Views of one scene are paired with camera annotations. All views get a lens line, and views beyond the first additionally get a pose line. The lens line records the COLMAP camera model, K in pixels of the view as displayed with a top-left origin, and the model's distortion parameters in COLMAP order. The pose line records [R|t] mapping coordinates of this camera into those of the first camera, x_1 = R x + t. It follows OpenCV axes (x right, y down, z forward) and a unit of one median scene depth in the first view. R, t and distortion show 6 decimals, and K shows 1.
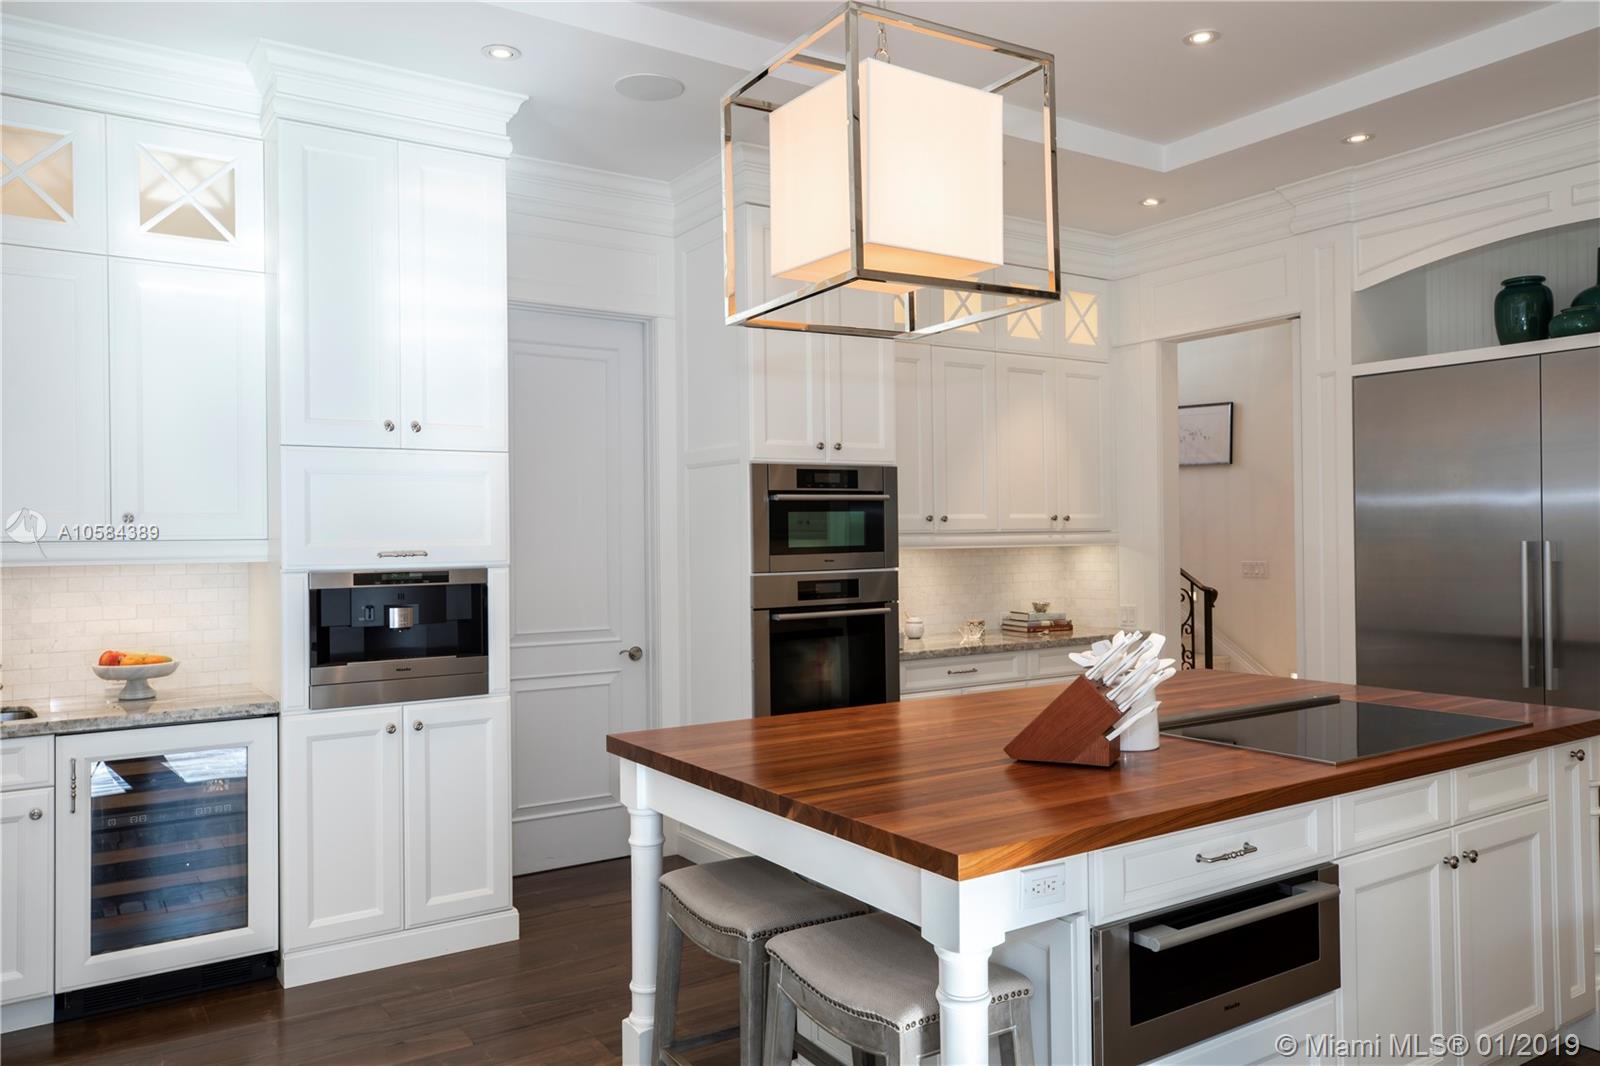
lens RADIAL K [[1165.4, 0, 800.0], [0, 1165.4, 535.4], [0, 0, 1]] dist [0.020699, -0.001075]
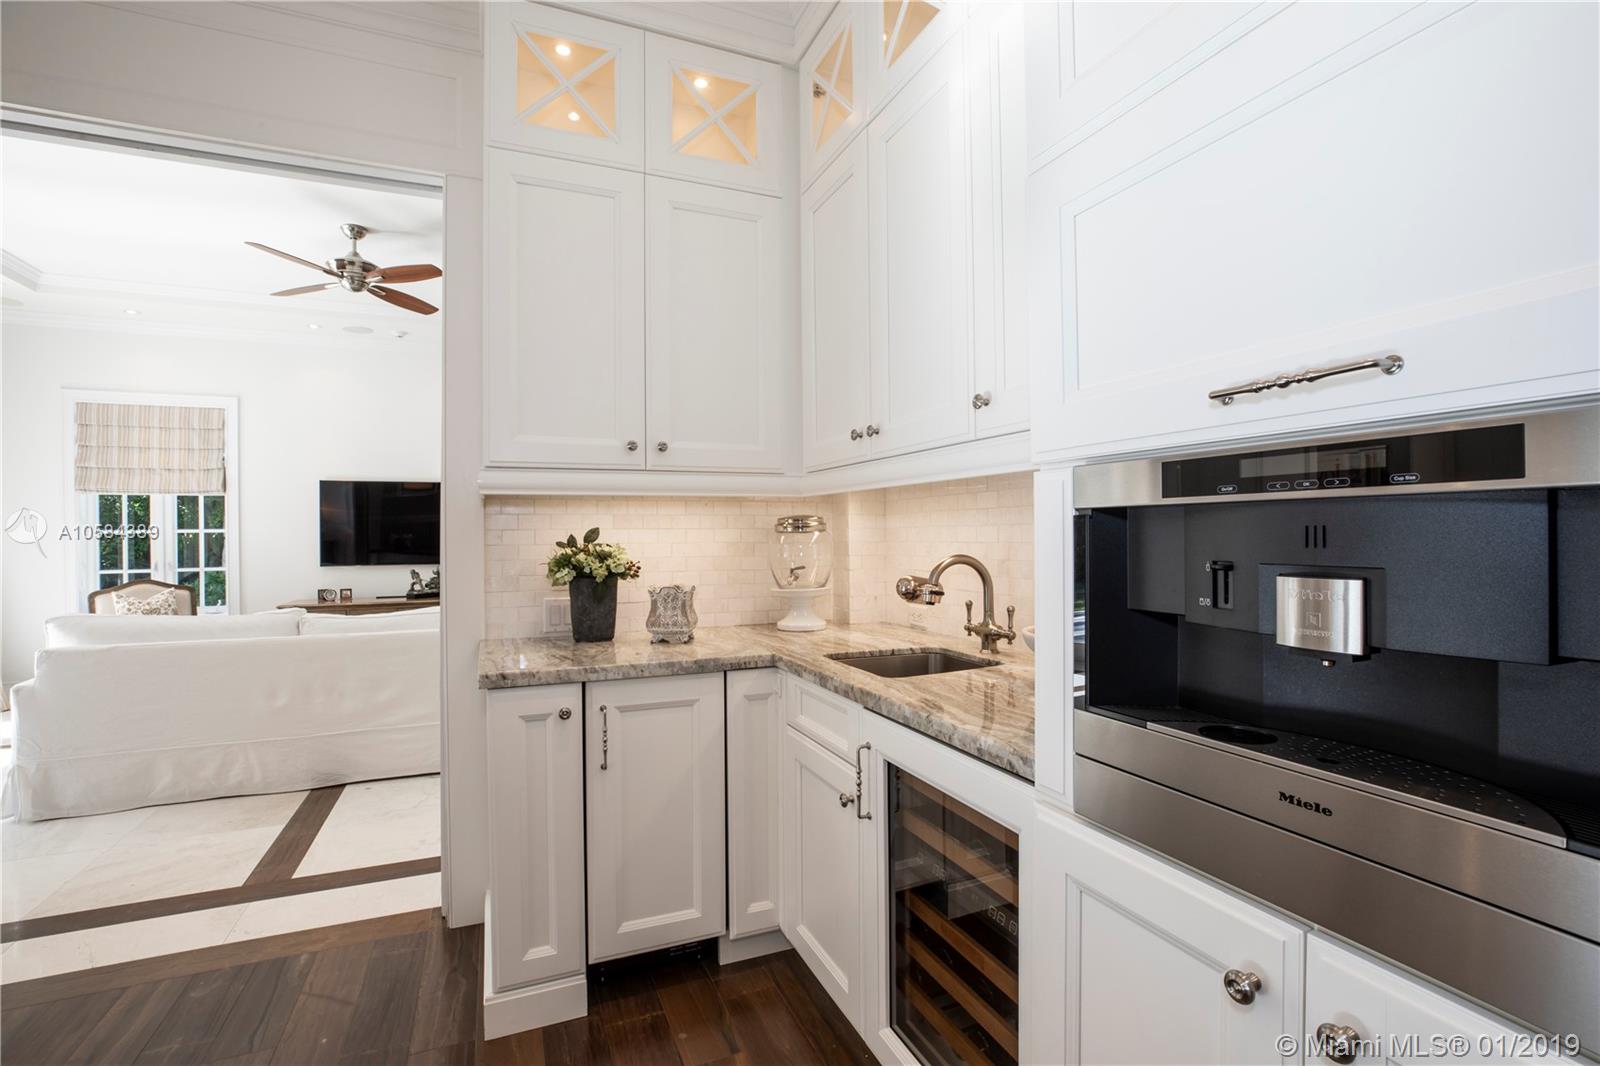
lens RADIAL K [[732.9, 0, 798.4], [0, 732.9, 536.4], [0, 0, 1]] dist [-0.037620, 0.011931]
pose [[-0.187384, 0.017396, -0.982133, -0.151551], [0.010328, 0.999823, 0.015738, 0.048650], [0.982232, -0.007195, -0.187530, 0.915572]]
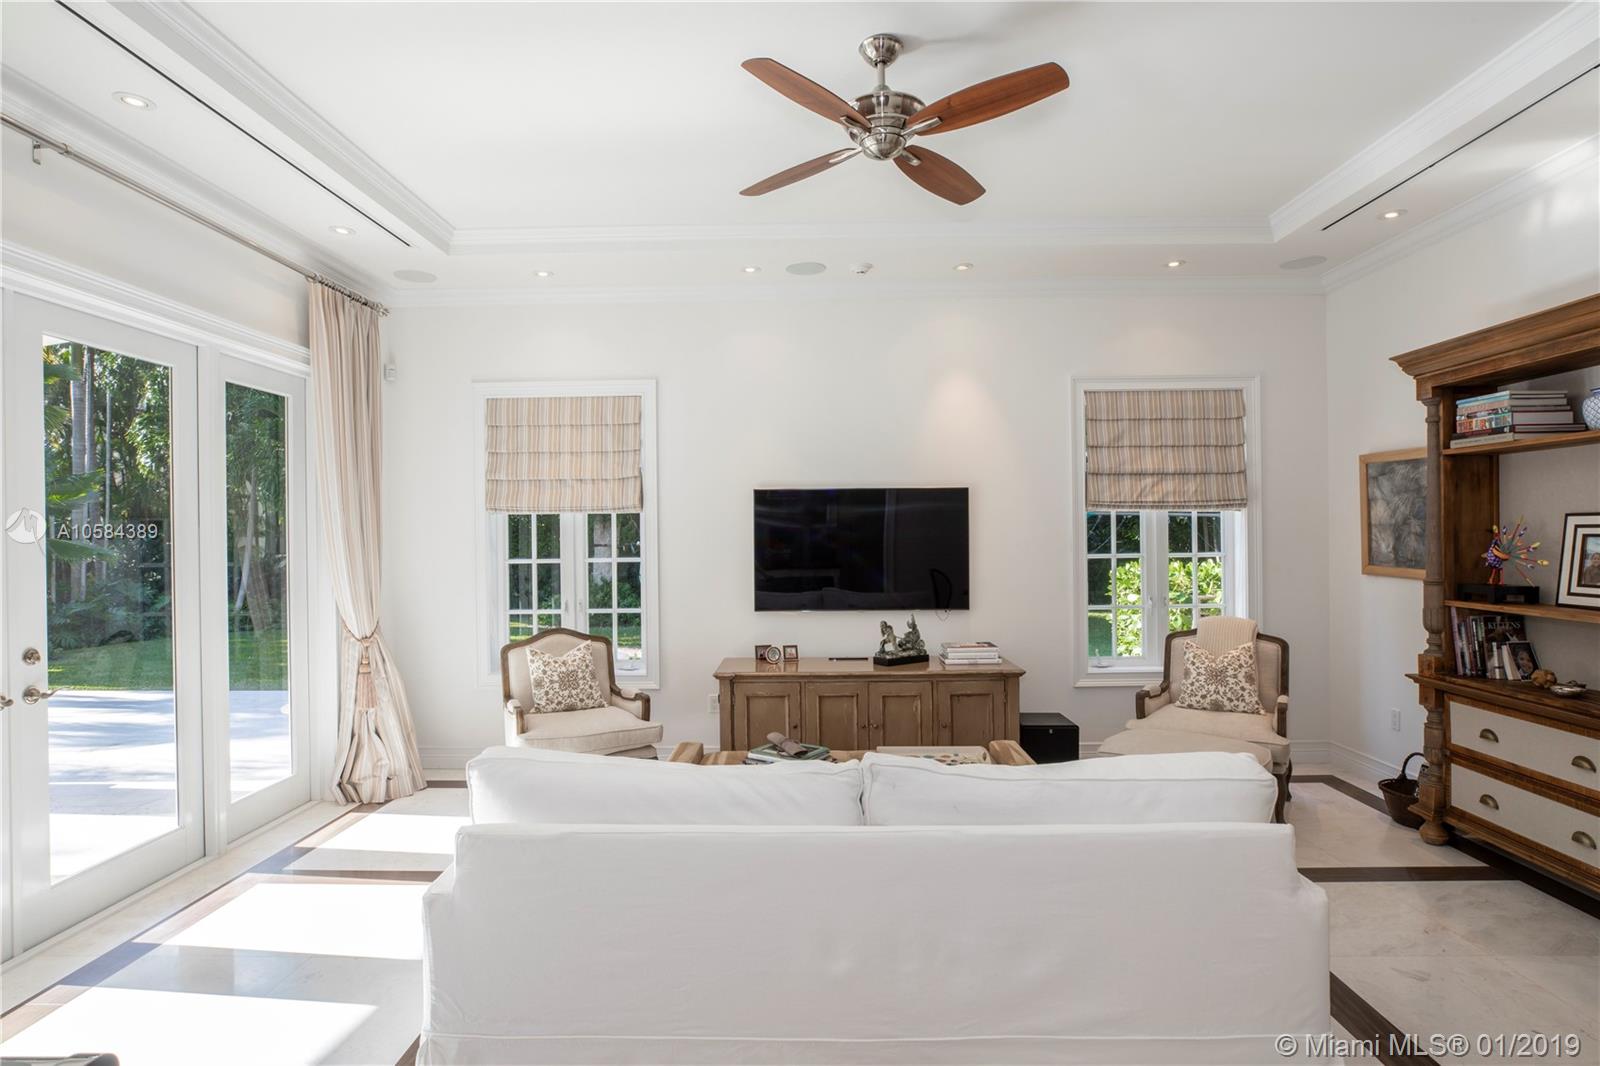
lens RADIAL K [[834.8, 0, 796.5], [0, 834.8, 536.3], [0, 0, 1]] dist [-0.022880, 0.004944]
pose [[-0.572073, 0.018107, -0.820003, -0.485138], [0.016359, 0.999809, 0.010665, 0.000444], [0.820040, -0.007313, -0.572260, 0.384269]]
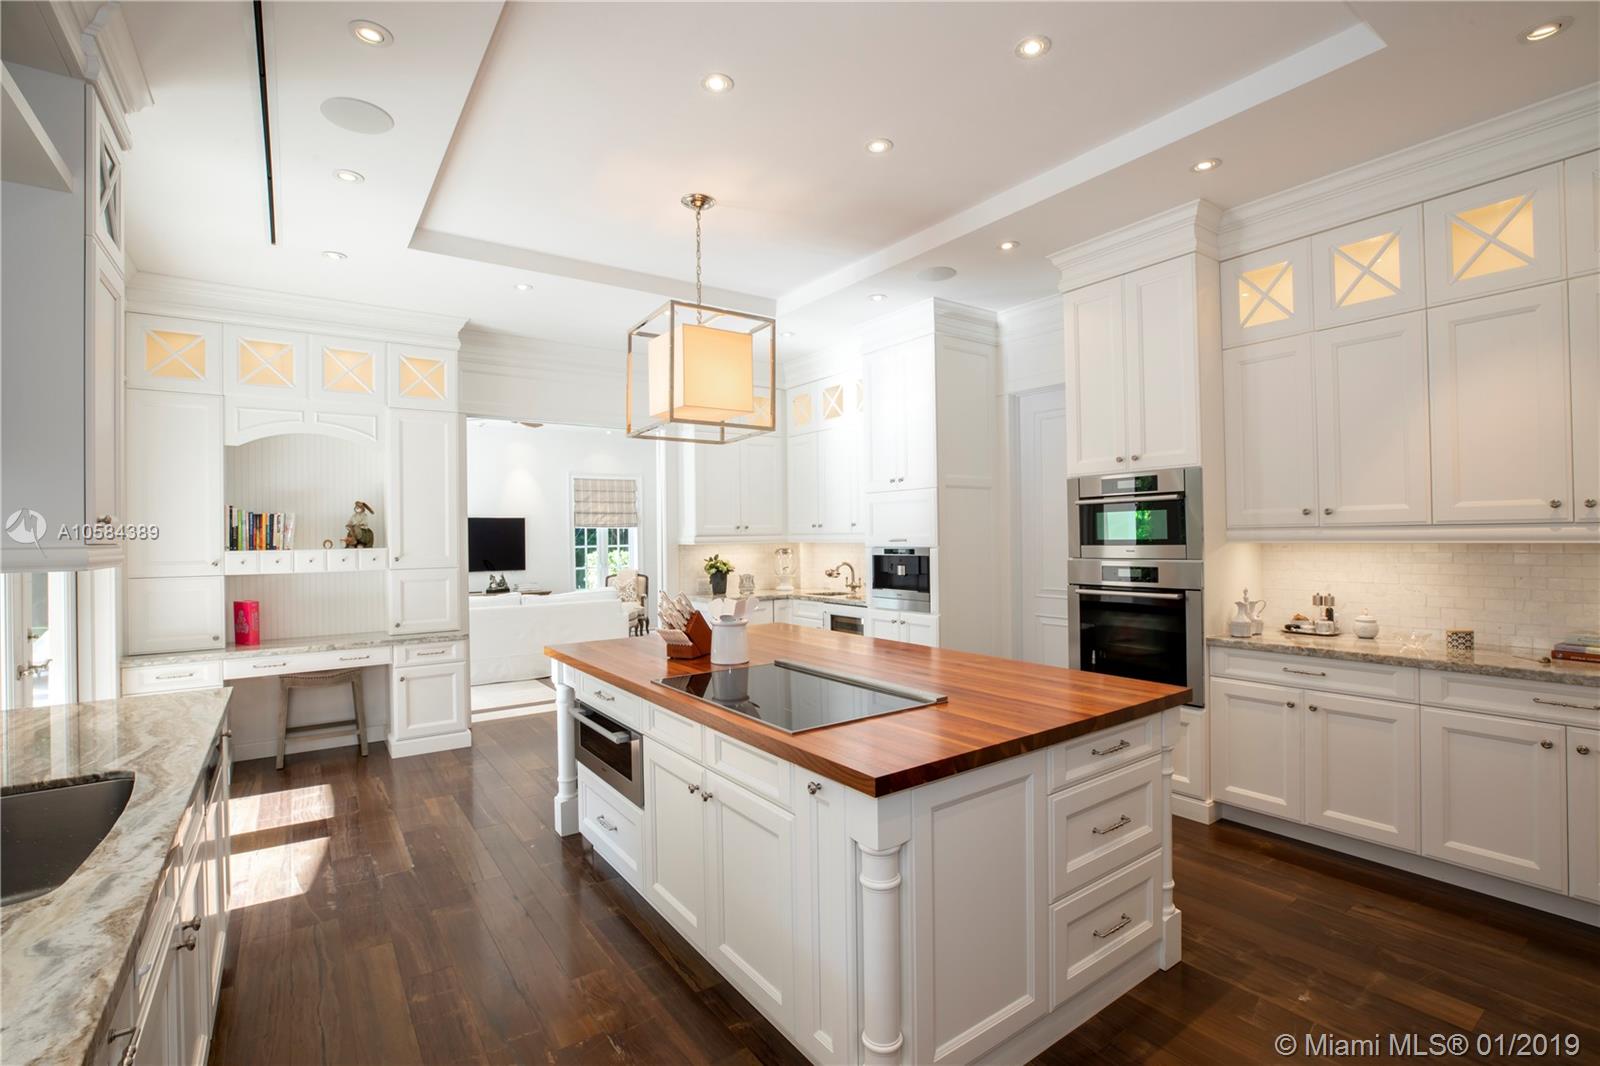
lens RADIAL K [[732.9, 0, 803.3], [0, 732.9, 533.1], [0, 0, 1]] dist [-0.037620, 0.011931]
pose [[0.034161, 0.008165, -0.999383, 0.981015], [0.013491, 0.999872, 0.008630, -0.010691], [0.999325, -0.013778, 0.034046, 0.781802]]
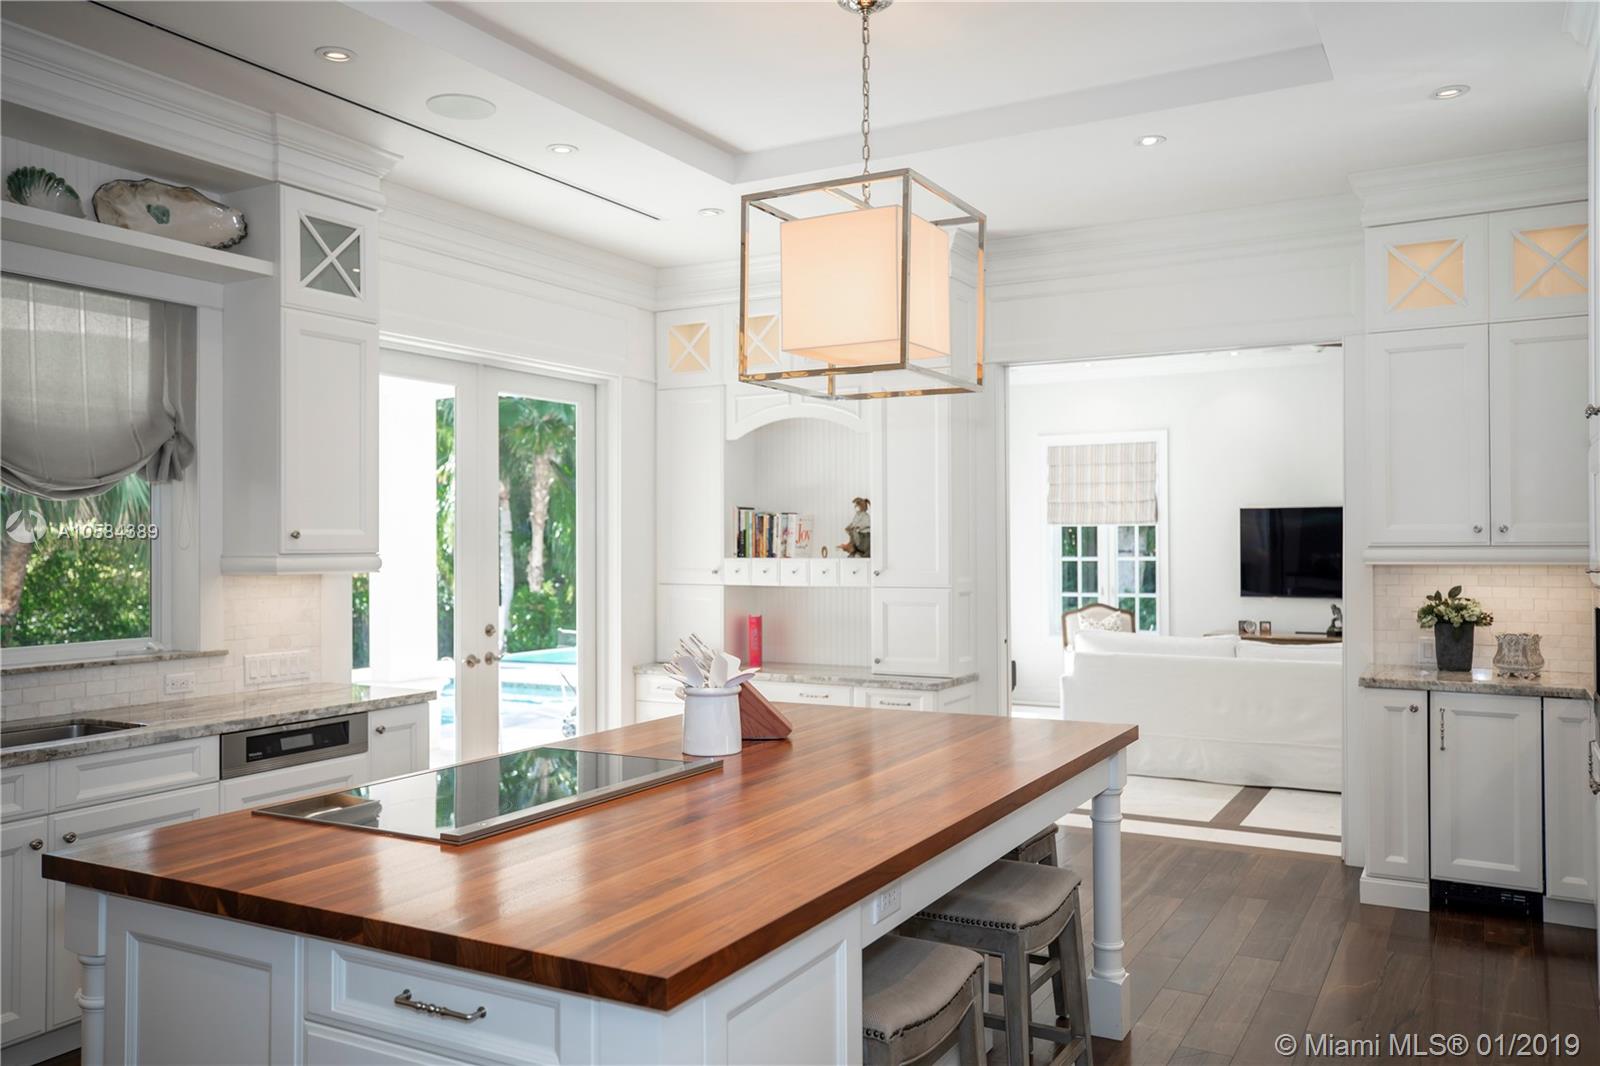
lens RADIAL K [[1232.0, 0, 790.1], [0, 1232.0, 529.1], [0, 0, 1]] dist [-0.005170, 0.007674]
pose [[-0.892019, 0.010340, -0.451880, 0.533497], [0.014421, 0.999880, -0.005589, -0.014804], [0.451768, -0.011502, -0.892061, 1.499121]]
